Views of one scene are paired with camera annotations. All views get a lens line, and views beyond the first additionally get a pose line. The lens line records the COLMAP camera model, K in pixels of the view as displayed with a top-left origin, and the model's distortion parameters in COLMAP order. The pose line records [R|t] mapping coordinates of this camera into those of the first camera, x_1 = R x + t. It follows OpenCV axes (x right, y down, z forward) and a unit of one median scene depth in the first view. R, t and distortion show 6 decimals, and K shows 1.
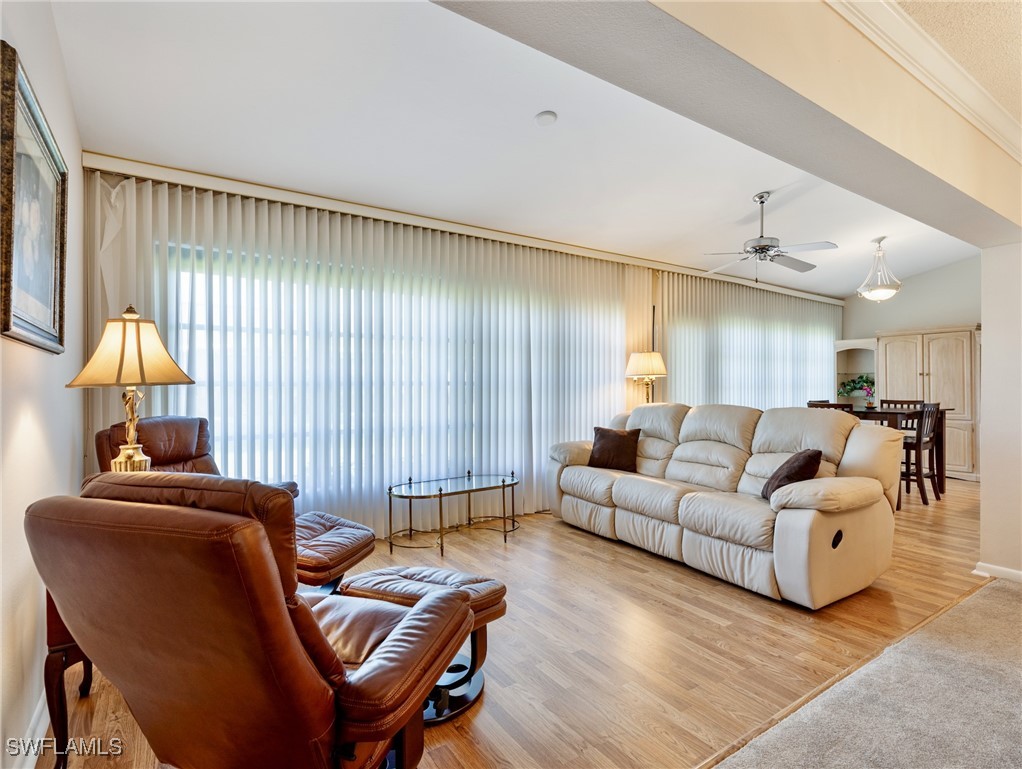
lens RADIAL K [[524.2, 0, 516.6], [0, 524.2, 384.3], [0, 0, 1]] dist [0.002852, -0.000253]
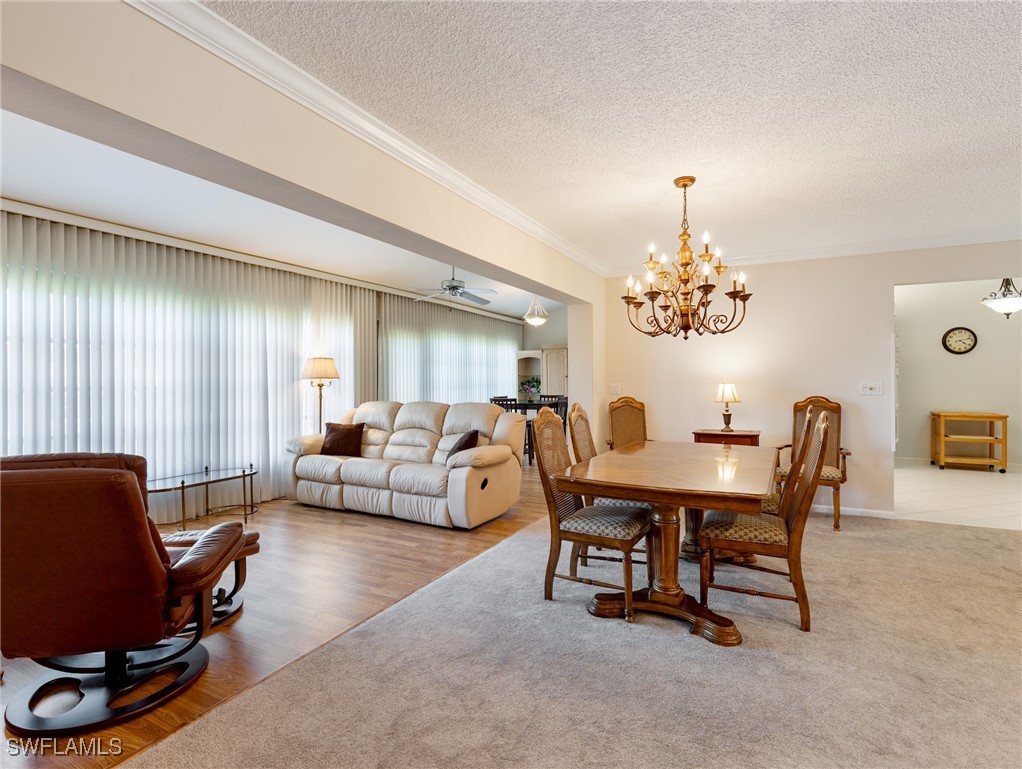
lens RADIAL K [[517.9, 0, 516.0], [0, 517.9, 380.4], [0, 0, 1]] dist [0.003377, 0.000090]
pose [[0.880243, -0.004323, 0.474504, -0.036158], [0.005222, 0.999986, -0.000577, -0.013749], [-0.474495, 0.002986, 0.880253, -0.290422]]
